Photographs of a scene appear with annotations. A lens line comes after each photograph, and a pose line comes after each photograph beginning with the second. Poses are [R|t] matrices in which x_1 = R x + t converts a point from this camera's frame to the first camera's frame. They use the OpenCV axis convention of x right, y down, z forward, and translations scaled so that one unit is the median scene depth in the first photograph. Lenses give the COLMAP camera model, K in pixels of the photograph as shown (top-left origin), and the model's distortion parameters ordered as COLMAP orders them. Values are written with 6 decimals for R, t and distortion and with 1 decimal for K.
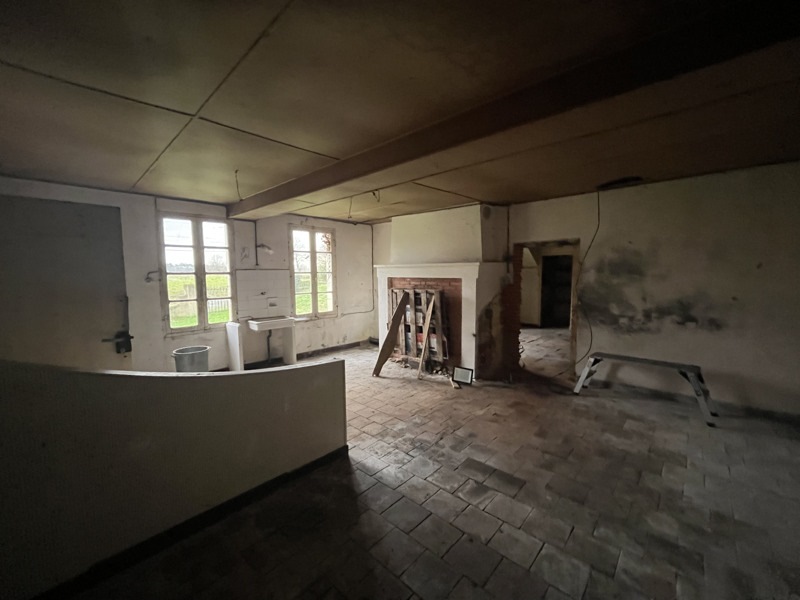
lens RADIAL K [[322.9, 0, 399.6], [0, 322.9, 299.3], [0, 0, 1]] dist [-0.000045, -0.000011]
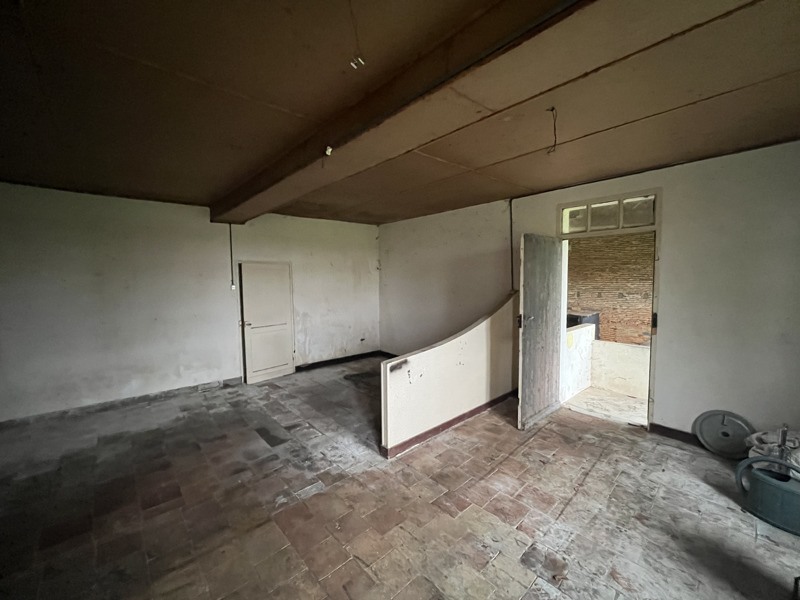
lens RADIAL K [[322.9, 0, 401.2], [0, 322.9, 297.8], [0, 0, 1]] dist [-0.000045, -0.000011]
pose [[-0.996217, 0.005846, 0.086703, -0.362496], [0.019230, 0.987828, 0.154356, -0.201333], [-0.084746, 0.155439, -0.984204, 2.211998]]
